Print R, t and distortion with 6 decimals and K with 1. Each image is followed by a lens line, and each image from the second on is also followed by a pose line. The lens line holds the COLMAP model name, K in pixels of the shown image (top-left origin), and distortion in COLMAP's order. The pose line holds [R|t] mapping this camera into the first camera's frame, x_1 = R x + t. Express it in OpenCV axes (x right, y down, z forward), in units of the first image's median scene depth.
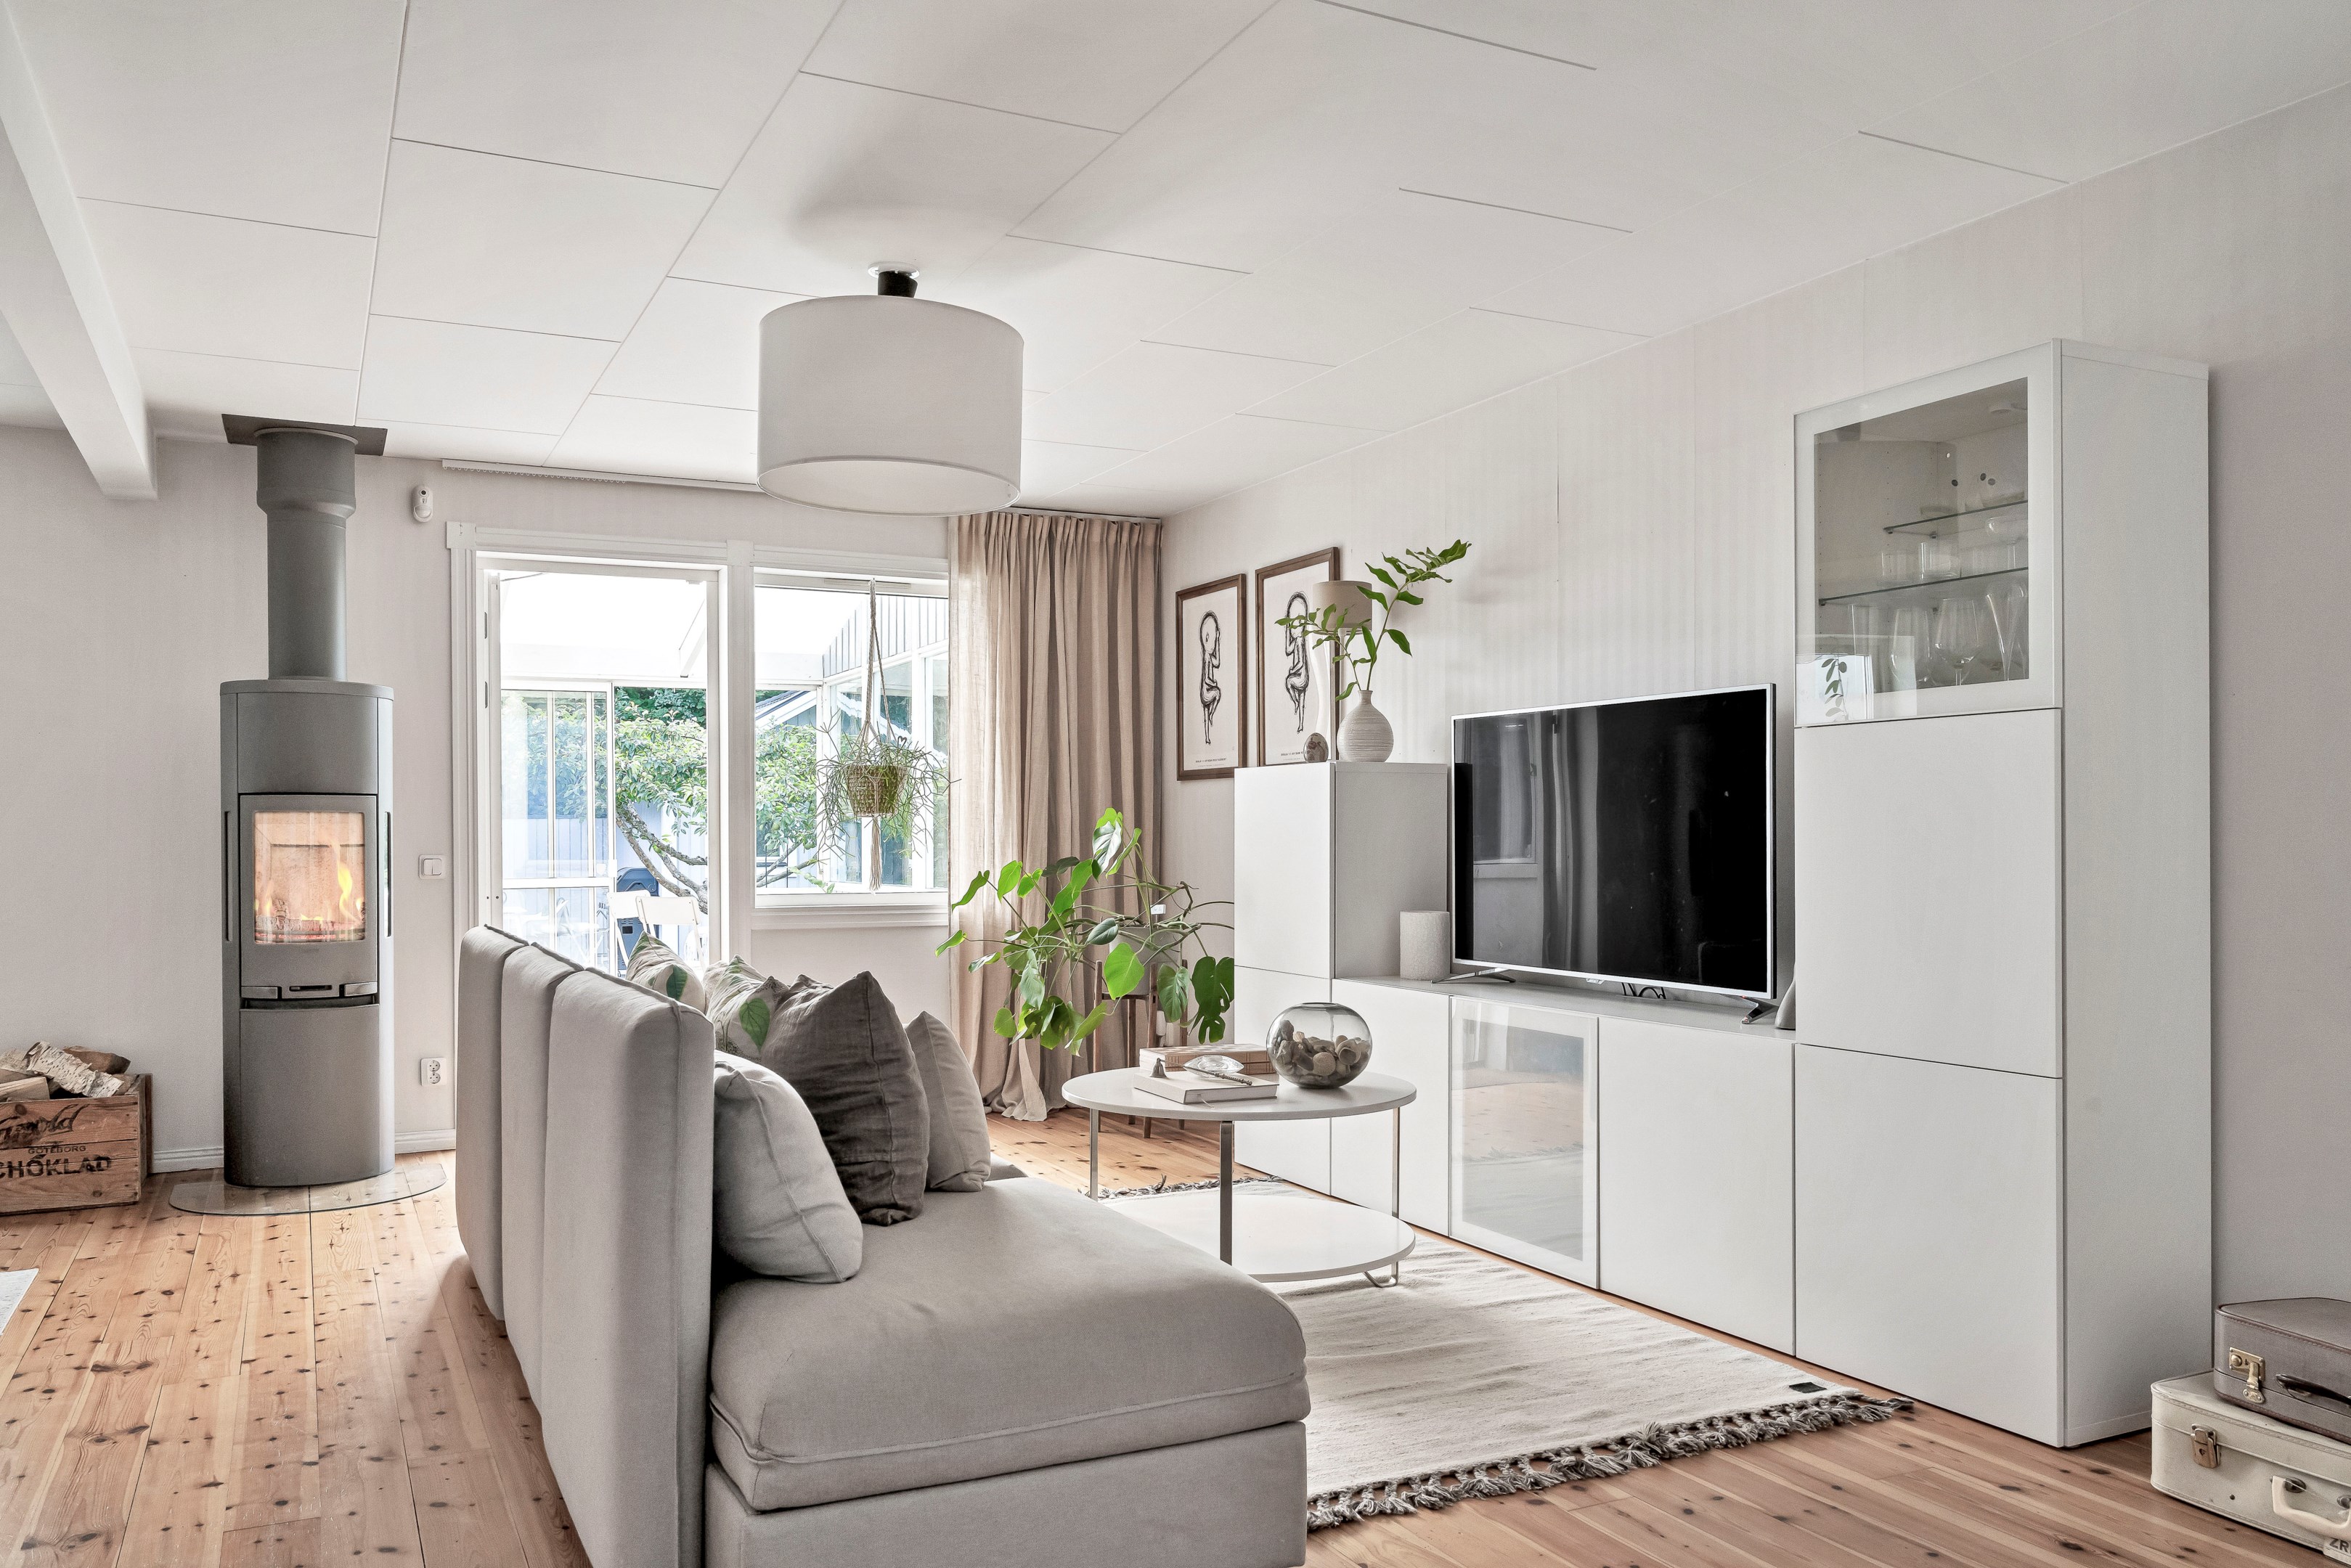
lens RADIAL K [[1763.1, 0, 1179.7], [0, 1763.1, 823.9], [0, 0, 1]] dist [-0.002000, -0.002374]
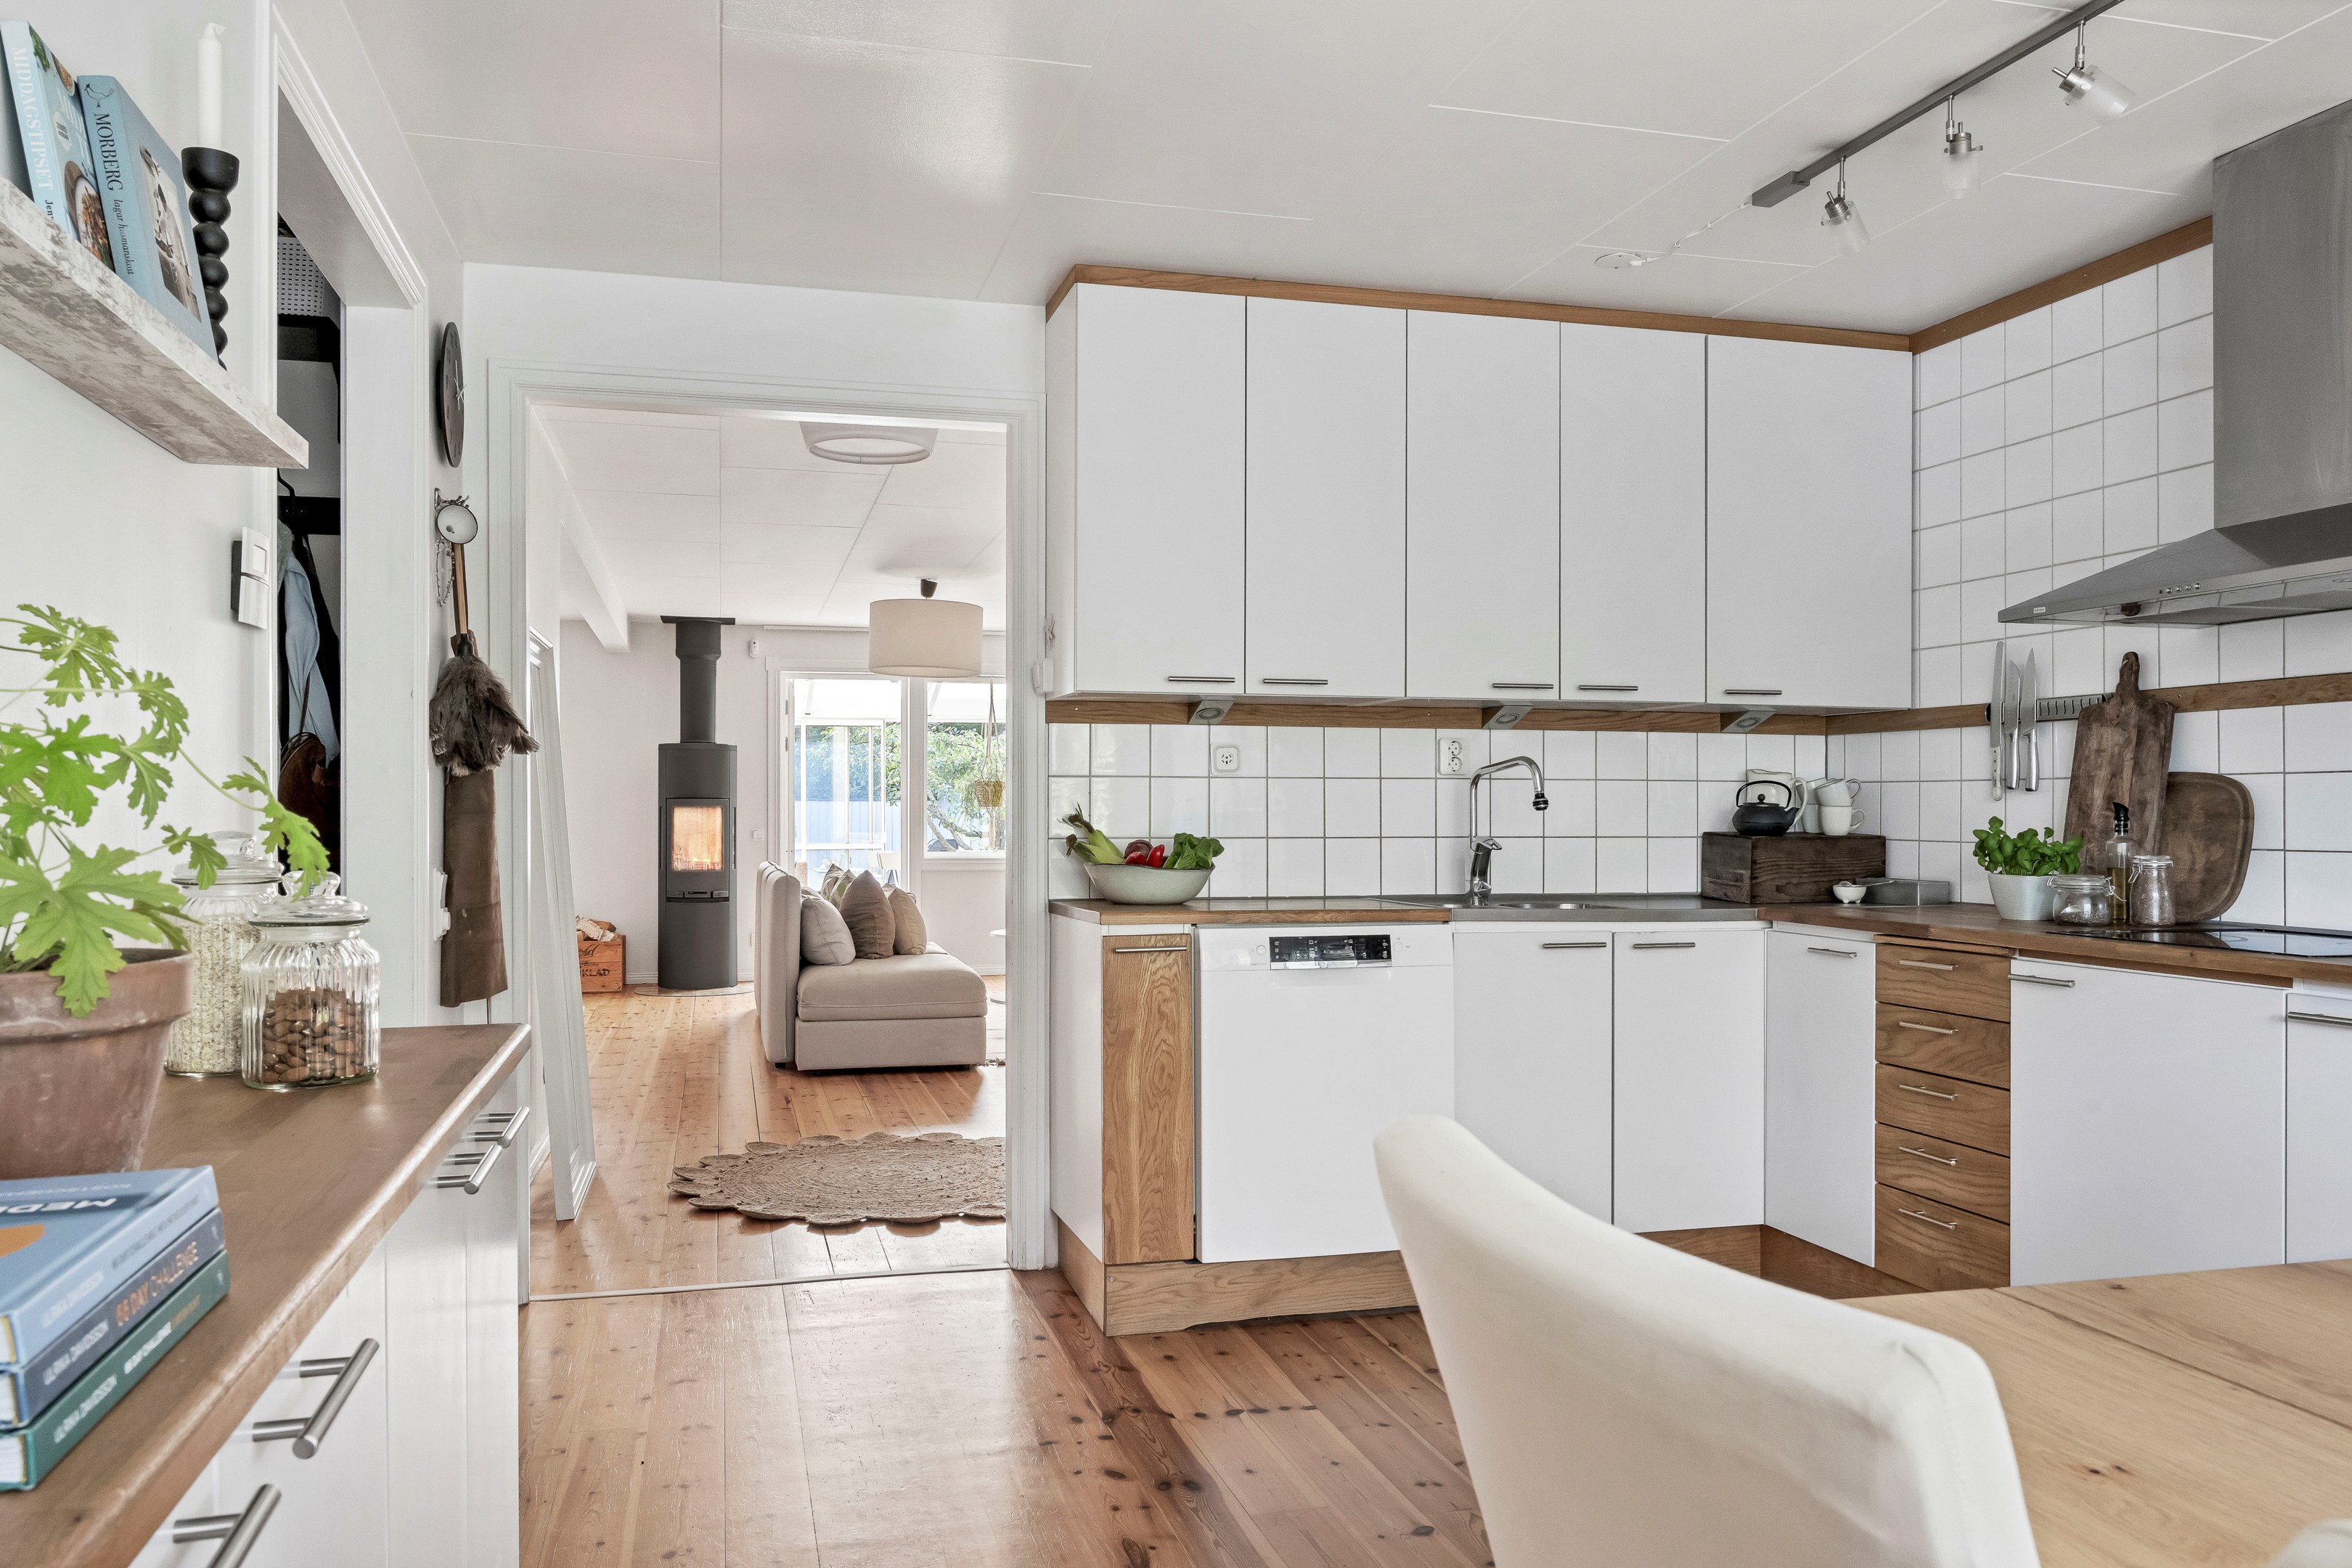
lens RADIAL K [[1764.1, 0, 1175.6], [0, 1764.1, 789.7], [0, 0, 1]] dist [-0.002000, -0.002374]
pose [[0.978673, 0.005758, -0.205342, 0.472251], [-0.006684, 0.999970, -0.003815, -0.023047], [0.205313, 0.005106, 0.978683, -0.896164]]
